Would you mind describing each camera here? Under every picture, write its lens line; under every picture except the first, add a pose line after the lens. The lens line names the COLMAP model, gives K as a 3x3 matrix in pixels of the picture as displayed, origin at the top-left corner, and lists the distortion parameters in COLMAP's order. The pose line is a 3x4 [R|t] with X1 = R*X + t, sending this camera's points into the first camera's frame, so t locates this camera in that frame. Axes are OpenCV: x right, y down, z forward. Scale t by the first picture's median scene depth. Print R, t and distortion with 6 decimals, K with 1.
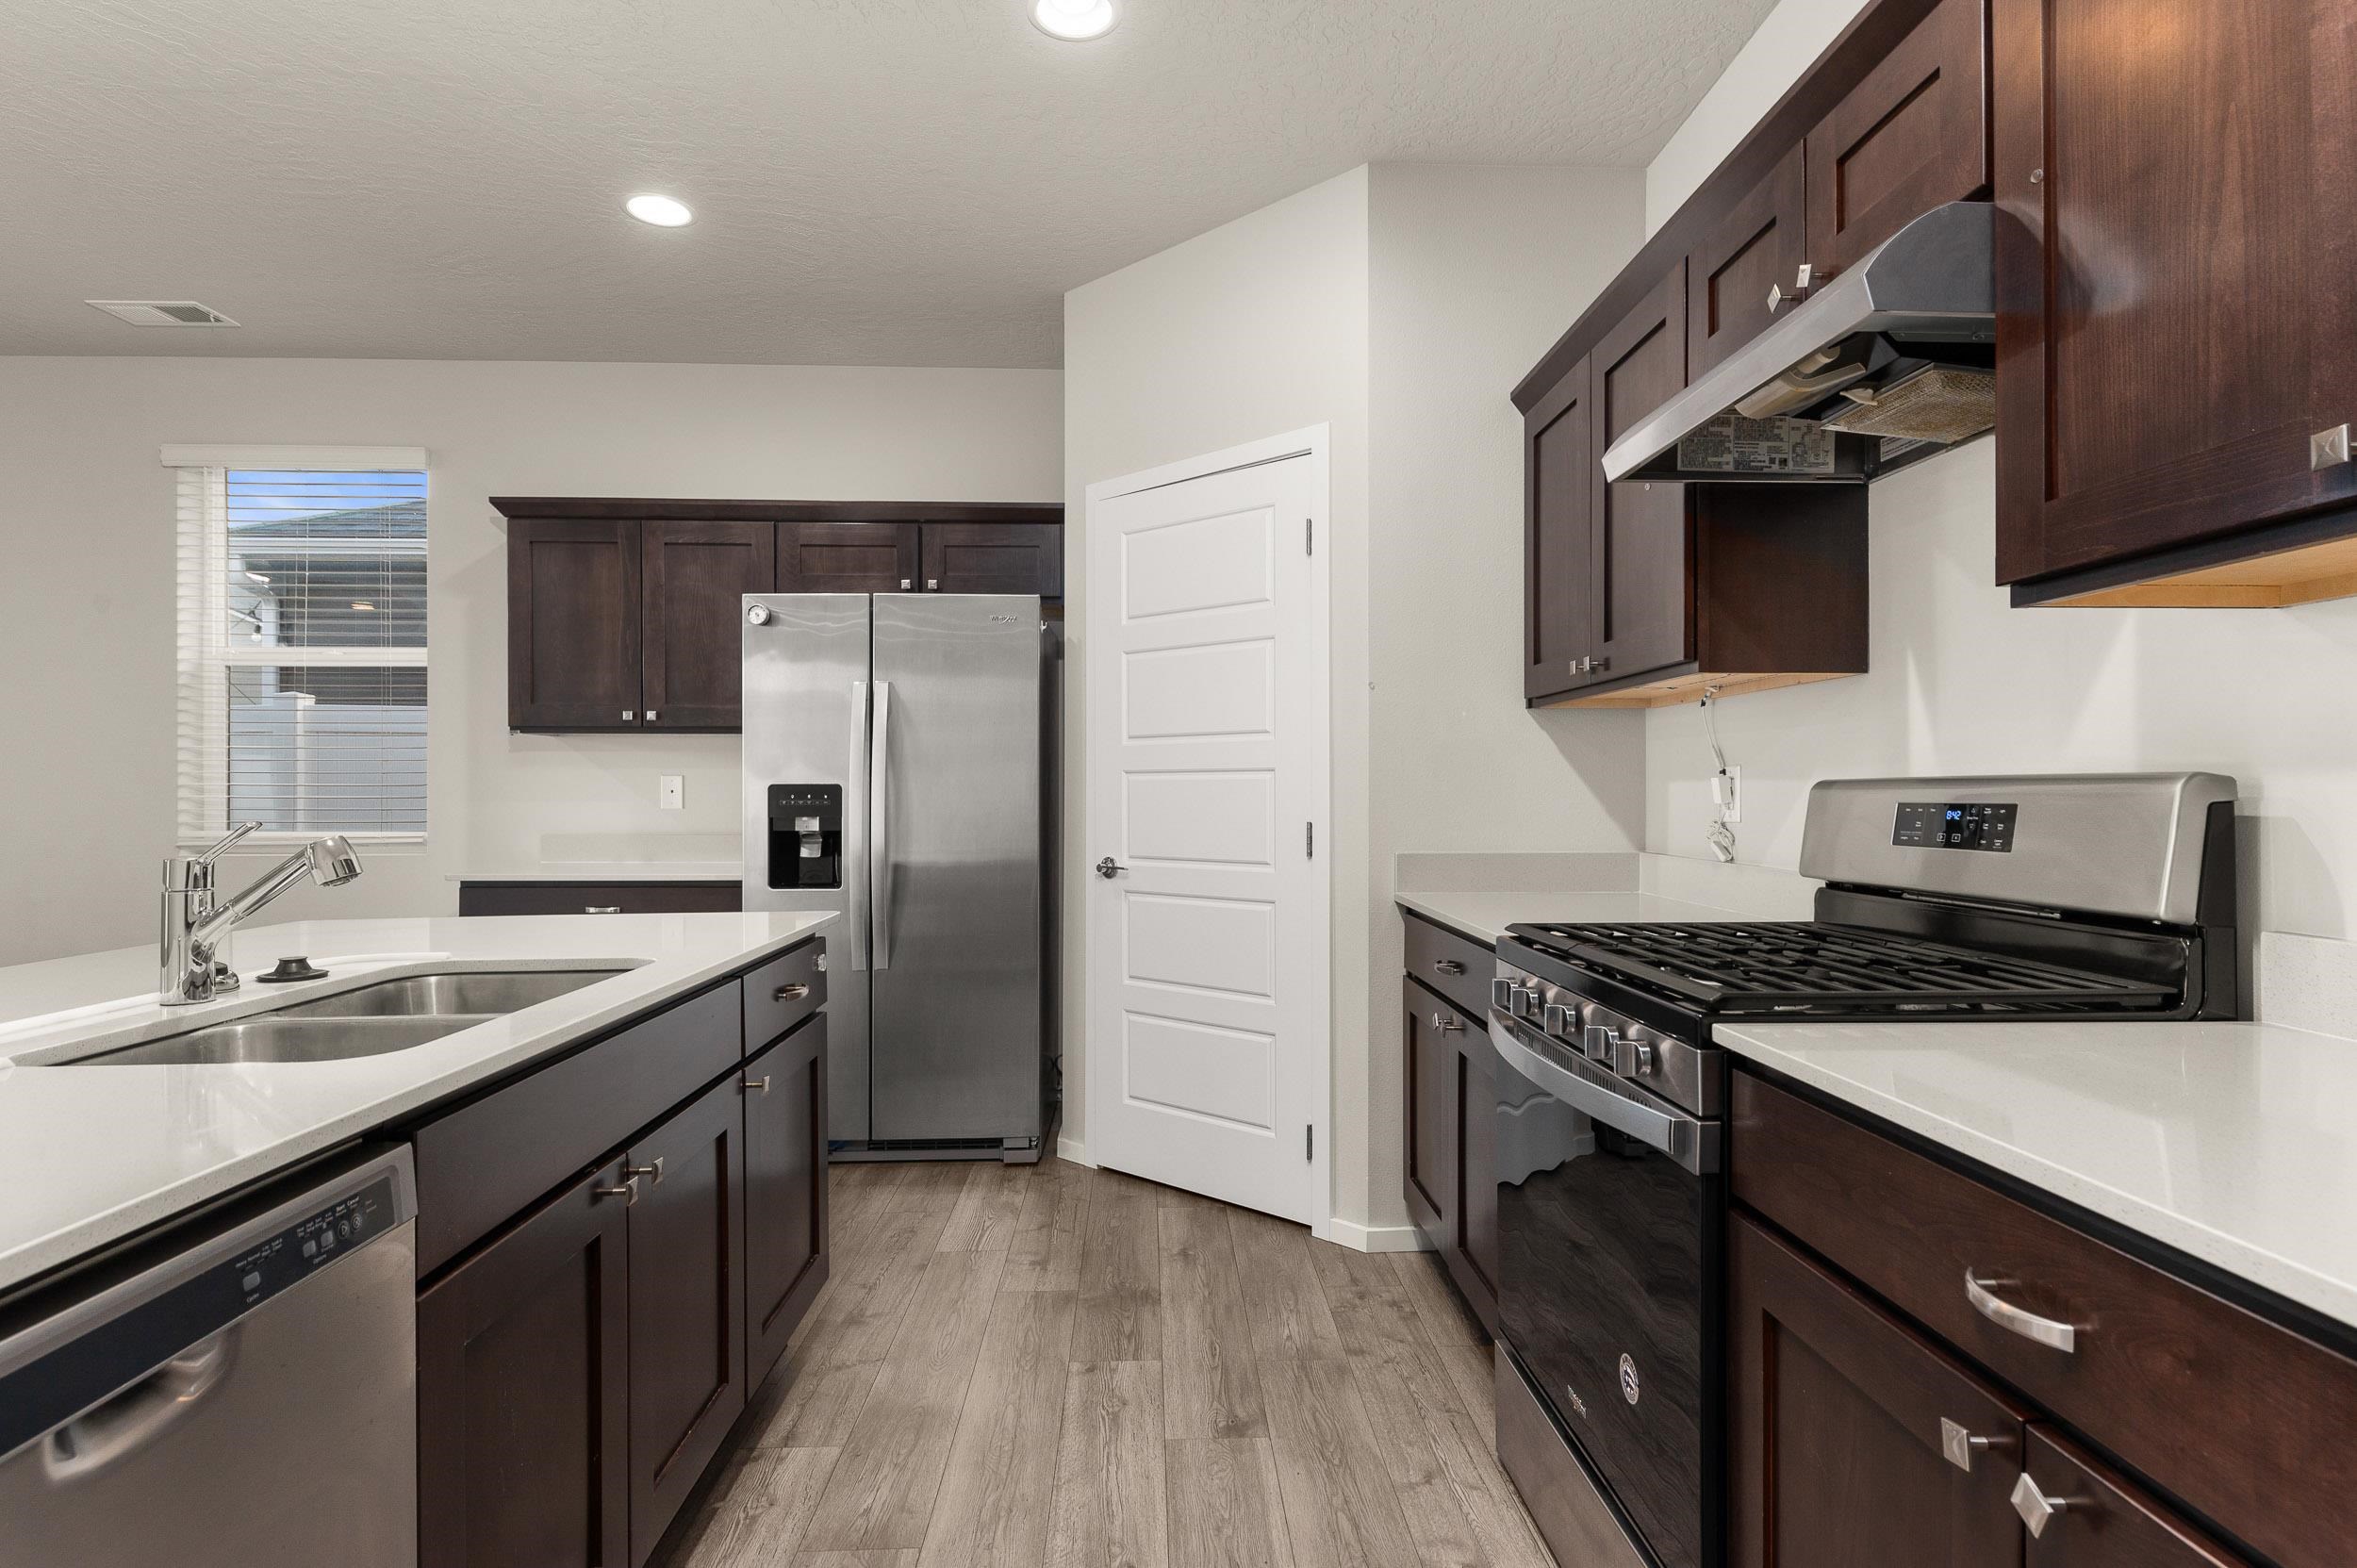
lens RADIAL K [[1202.8, 0, 1184.4], [0, 1202.8, 790.4], [0, 0, 1]] dist [0.021168, -0.014066]
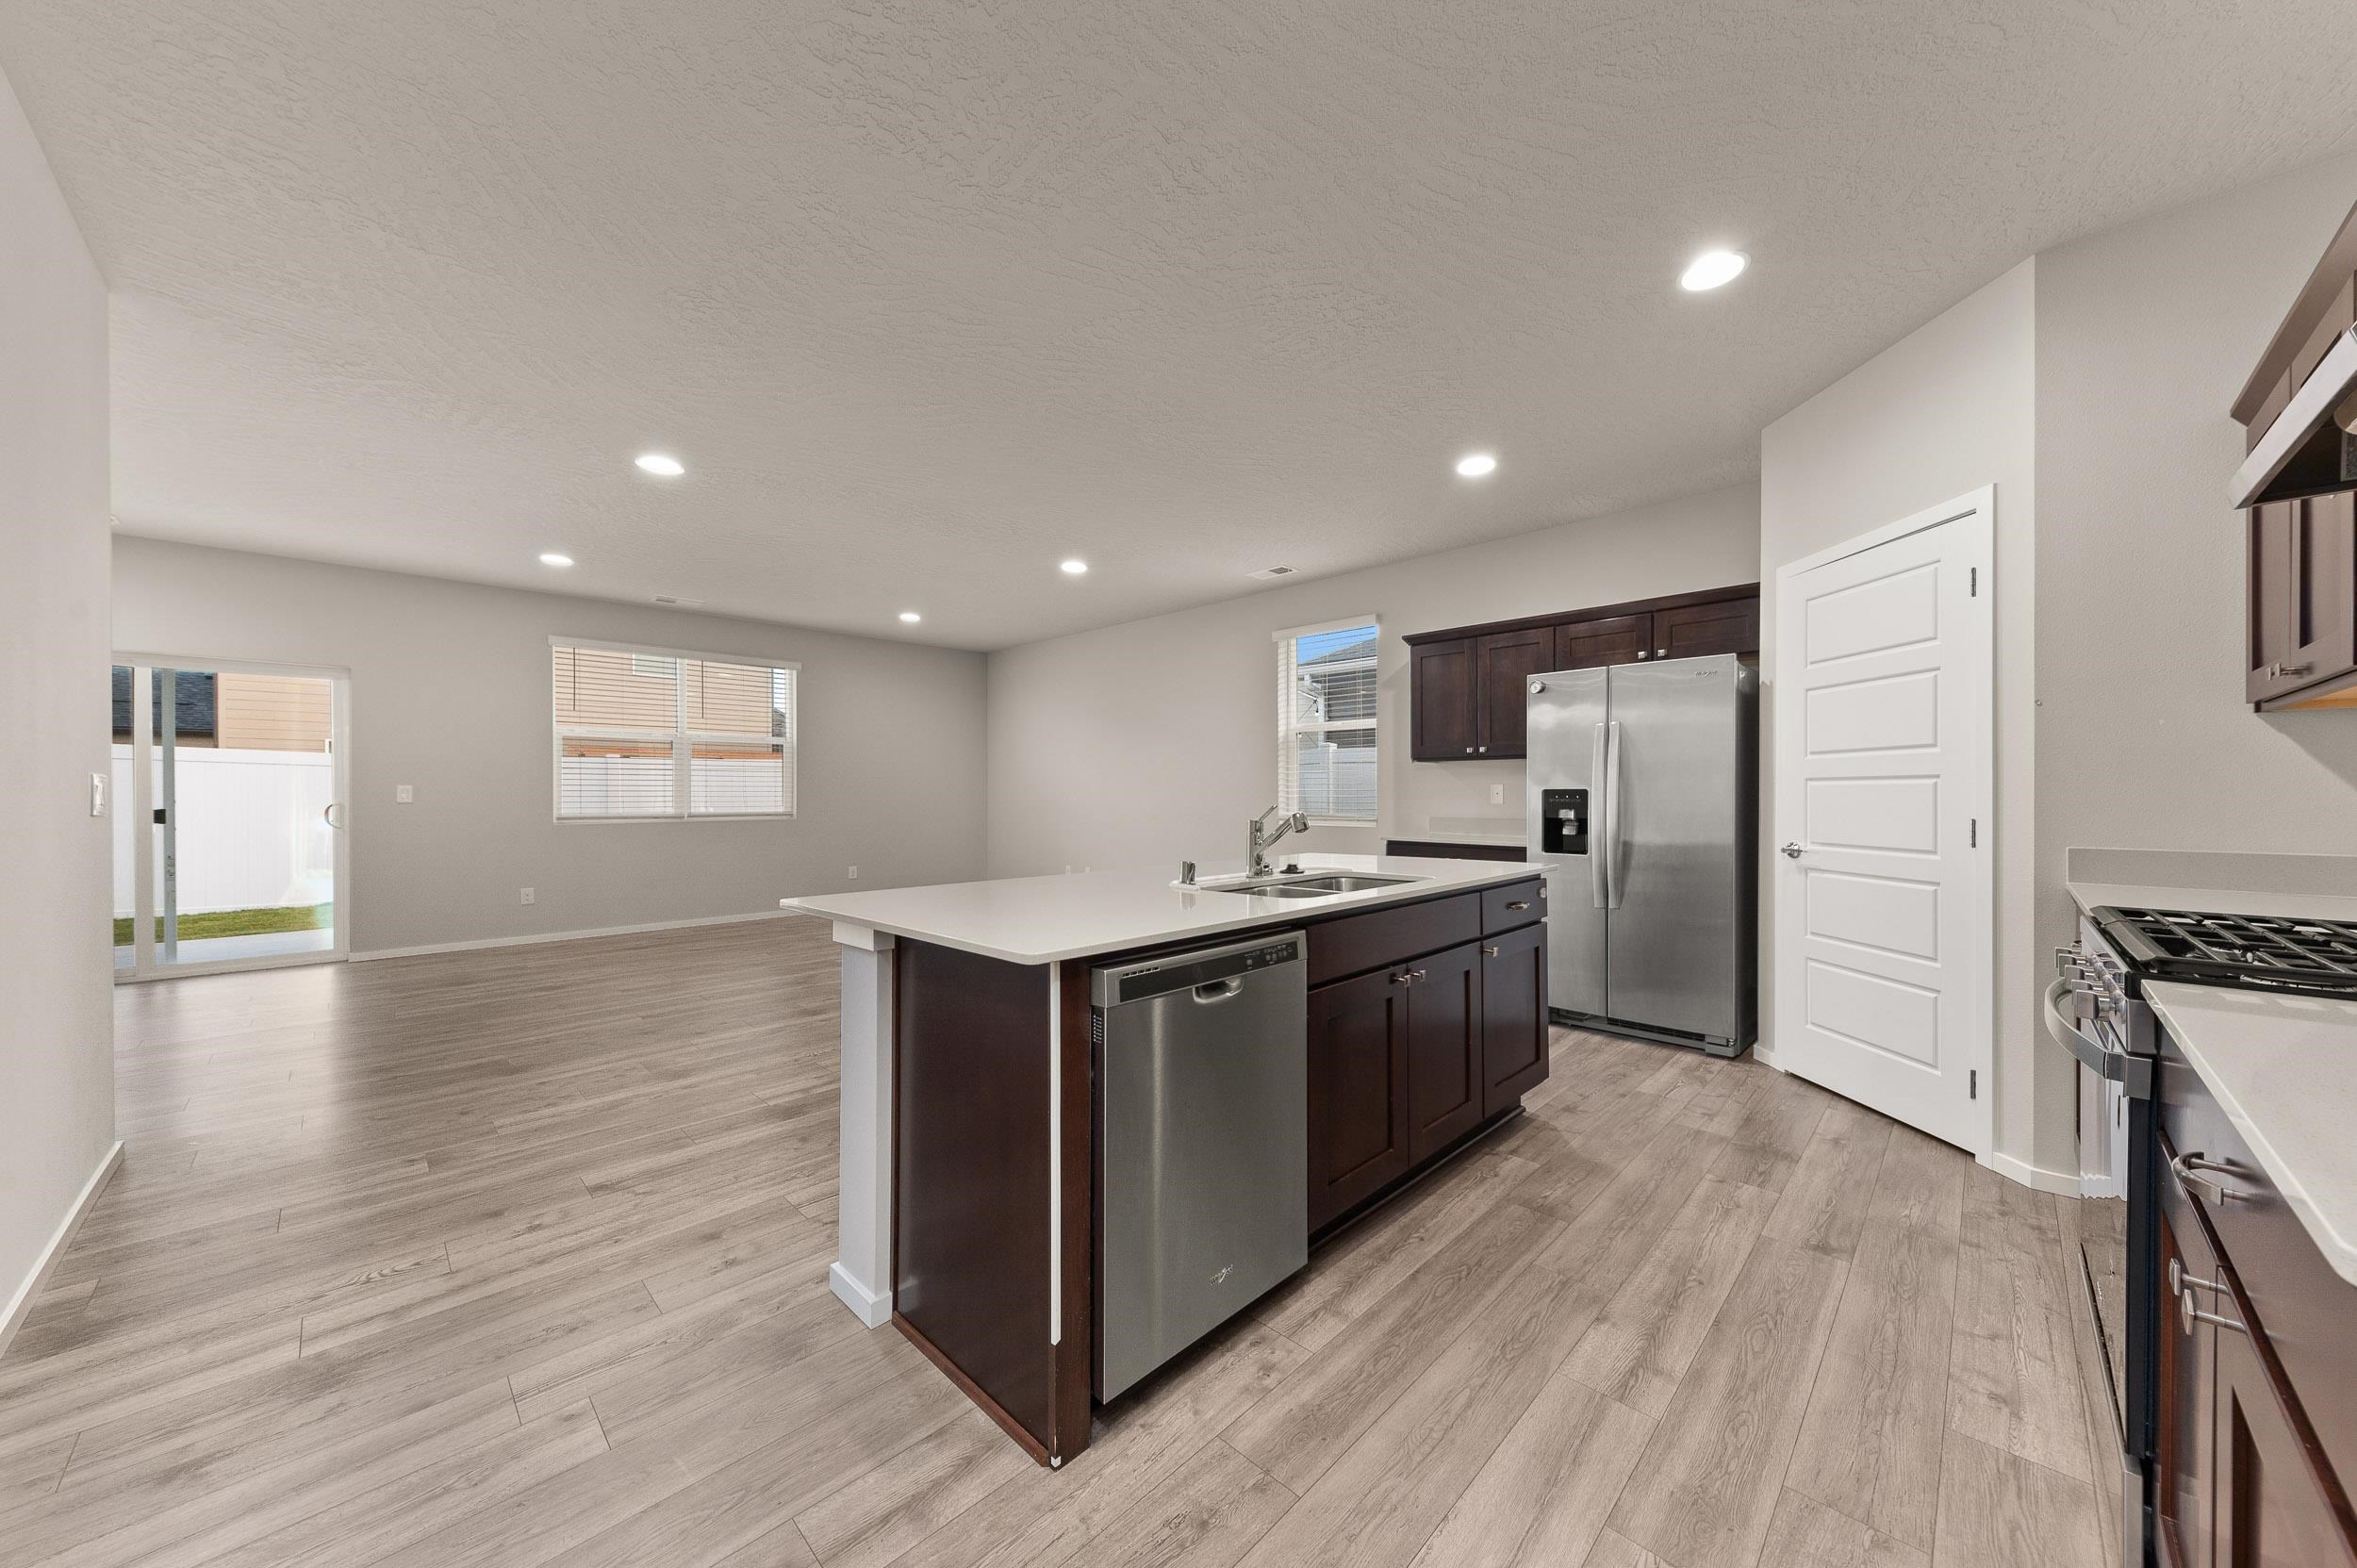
lens RADIAL K [[807.5, 0, 1191.0], [0, 807.5, 785.6], [0, 0, 1]] dist [0.000281, -0.000199]
pose [[0.681603, -0.006858, -0.731690, 0.172813], [0.000773, 0.999962, -0.008652, -0.000938], [0.731722, 0.005332, 0.681582, -0.132687]]
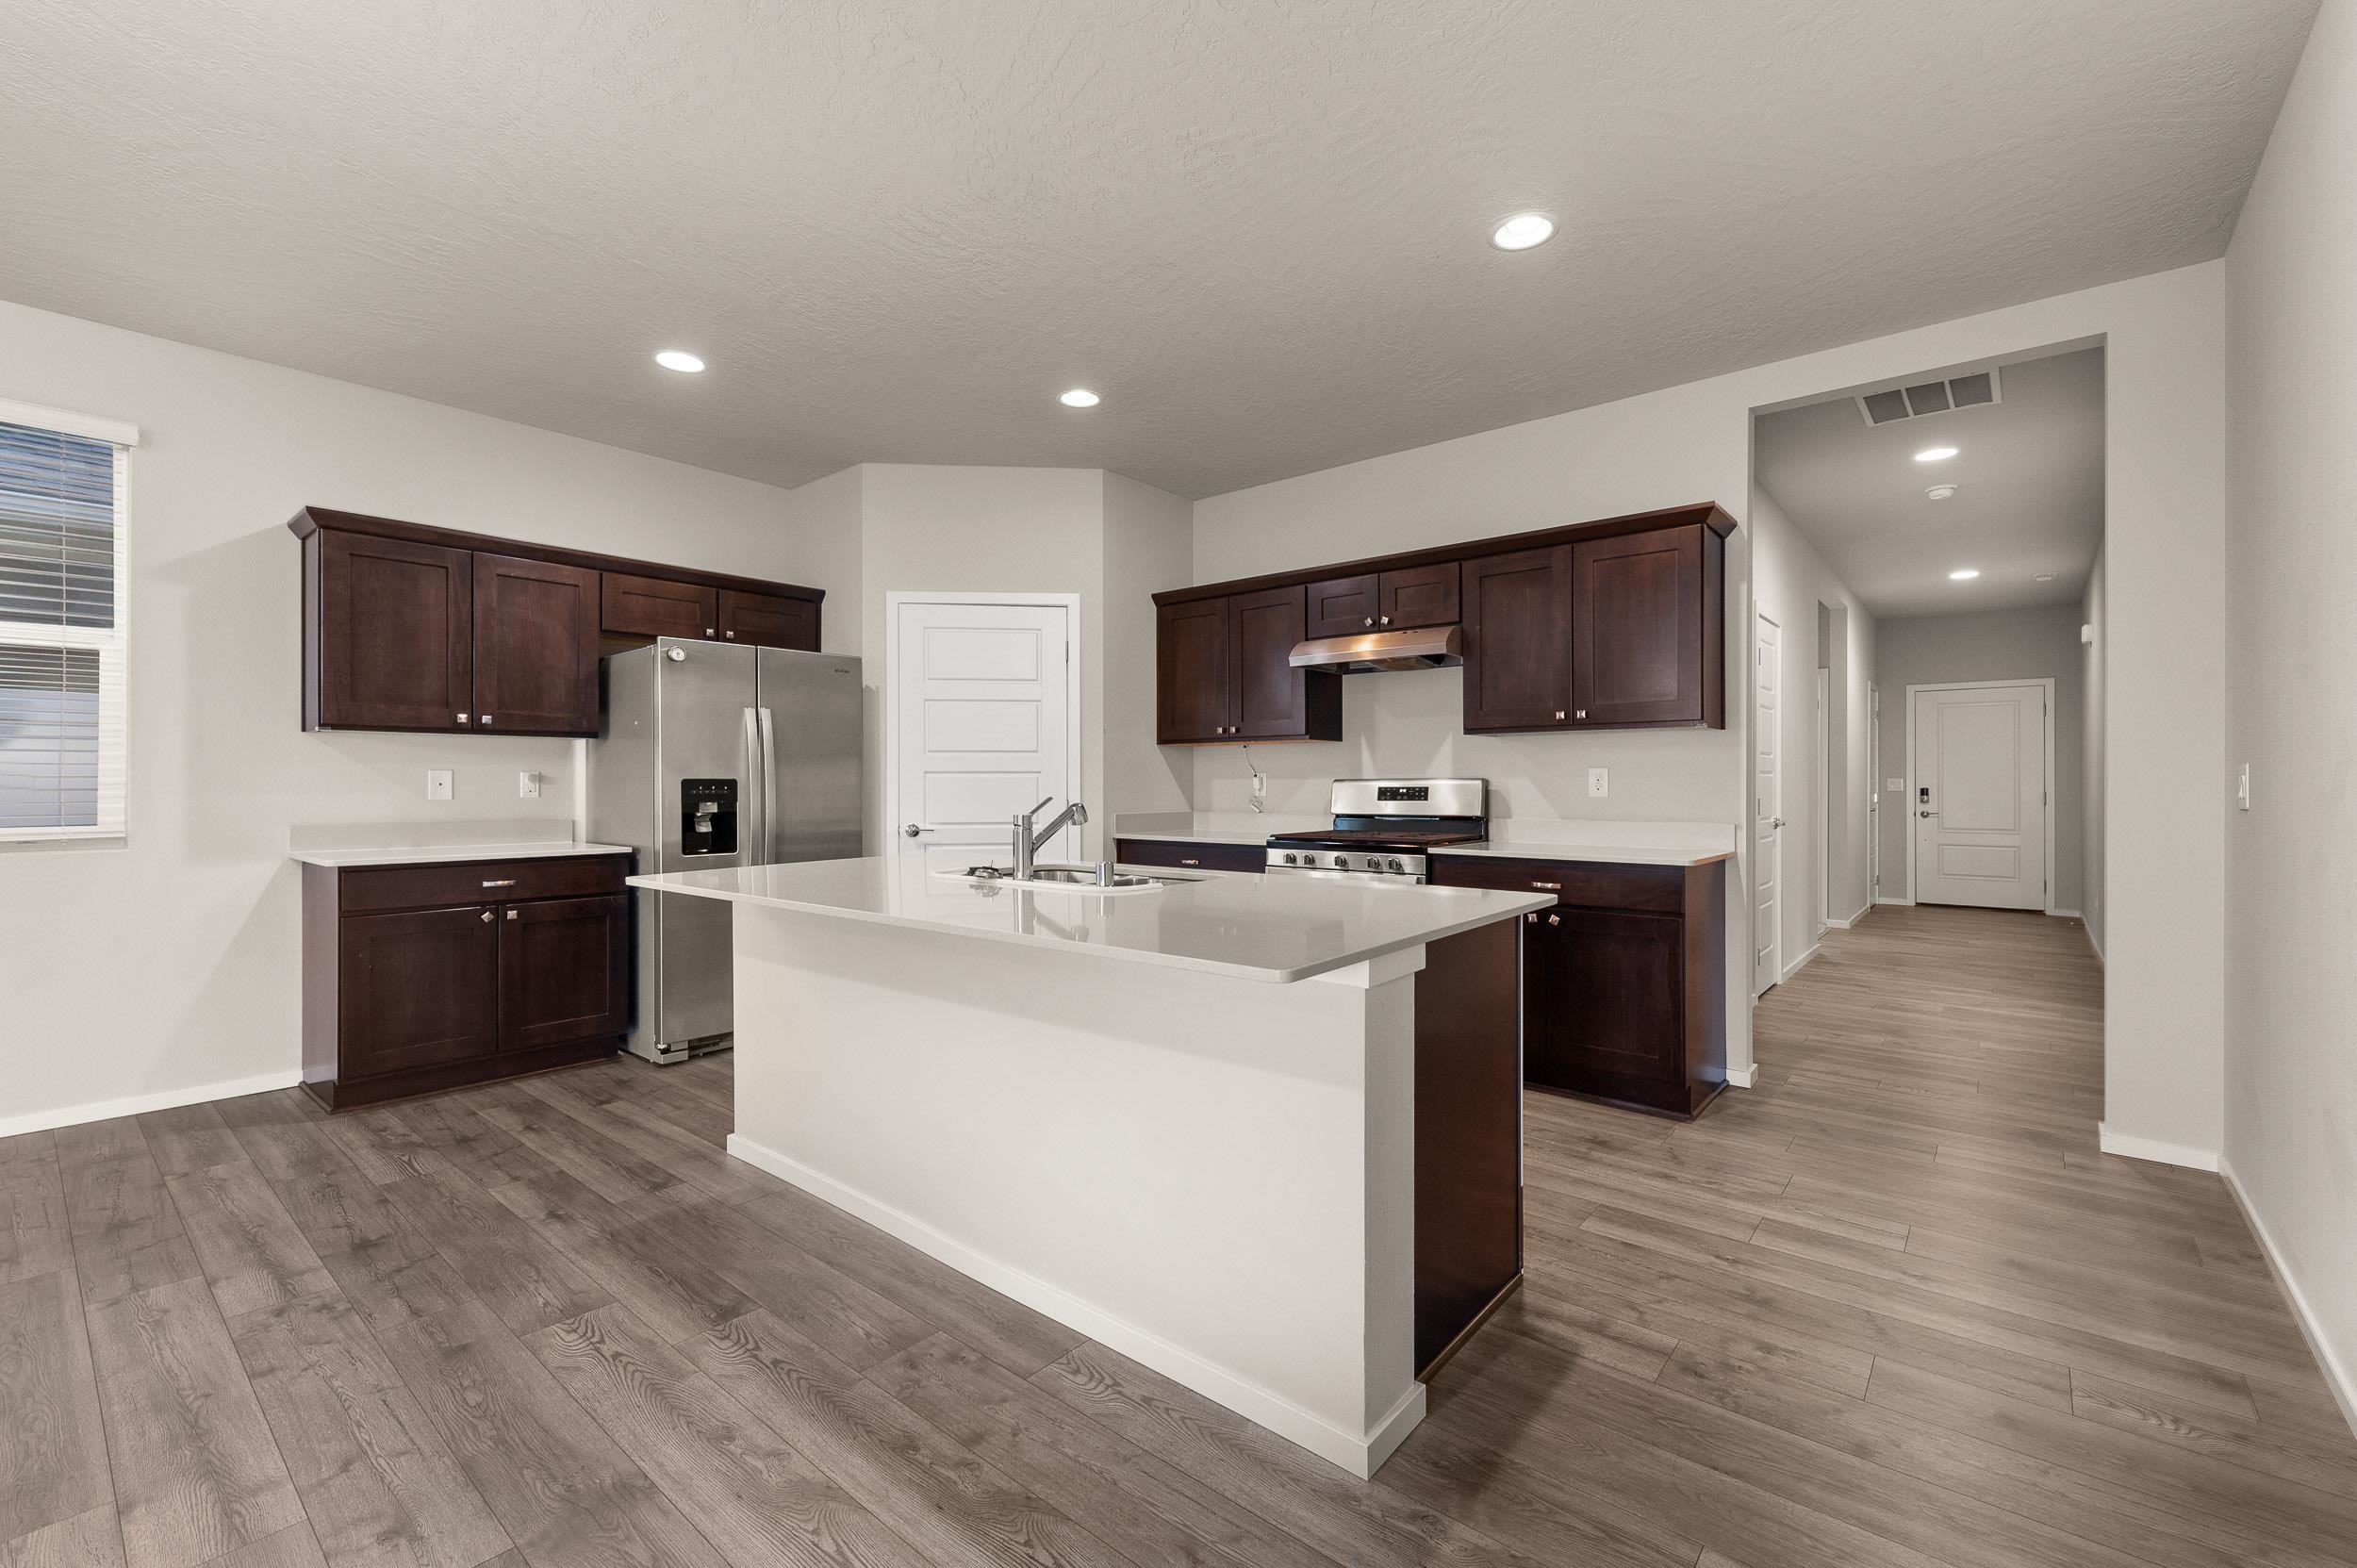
lens RADIAL K [[994.9, 0, 1140.9], [0, 994.9, 778.1], [0, 0, 1]] dist [0.020313, -0.011998]
pose [[0.676962, 0.003205, 0.736011, -1.044605], [0.000081, 0.999990, -0.004430, -0.001116], [-0.736018, 0.003059, 0.676955, -0.166692]]
